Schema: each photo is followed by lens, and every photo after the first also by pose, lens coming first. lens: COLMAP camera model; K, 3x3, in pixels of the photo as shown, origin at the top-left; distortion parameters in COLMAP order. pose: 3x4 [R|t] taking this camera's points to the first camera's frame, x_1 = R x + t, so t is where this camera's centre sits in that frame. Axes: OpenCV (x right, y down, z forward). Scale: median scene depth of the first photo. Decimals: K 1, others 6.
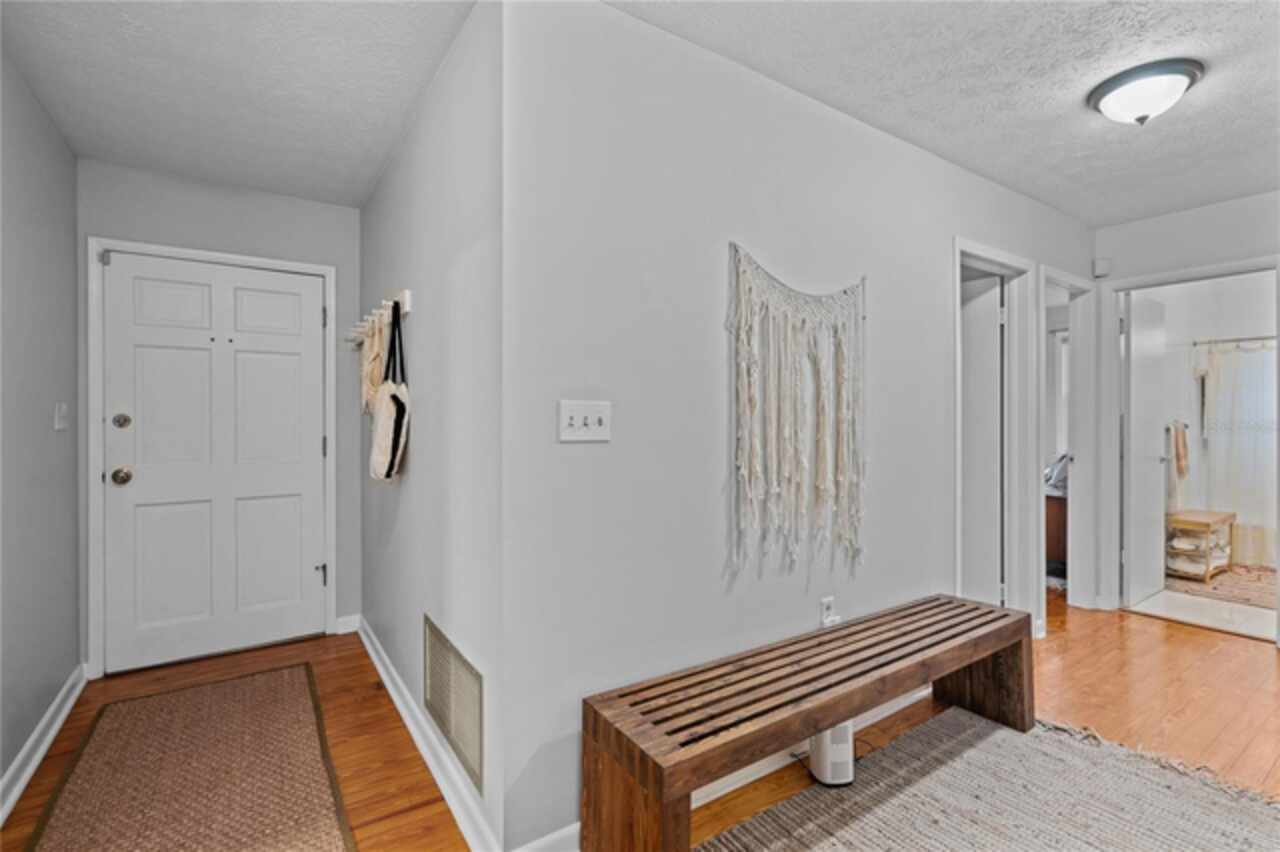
lens RADIAL K [[588.7, 0, 646.1], [0, 588.7, 410.8], [0, 0, 1]] dist [-0.003641, -0.000225]
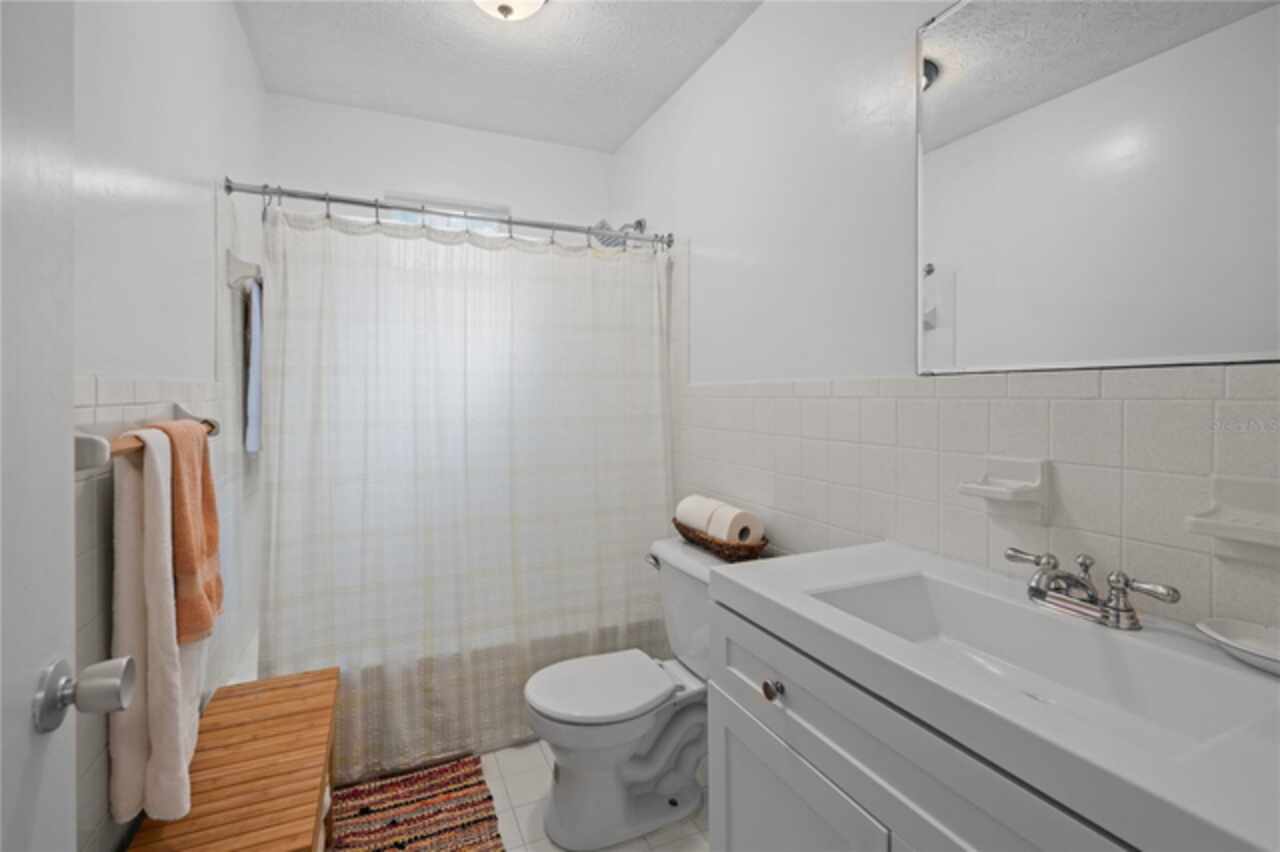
lens RADIAL K [[590.6, 0, 638.3], [0, 590.6, 387.2], [0, 0, 1]] dist [-0.004472, 0.000353]
pose [[0.176185, 0.003434, 0.984351, 0.649652], [-0.001102, 0.999994, -0.003291, 0.007905], [-0.984357, -0.000505, 0.176187, 0.716476]]
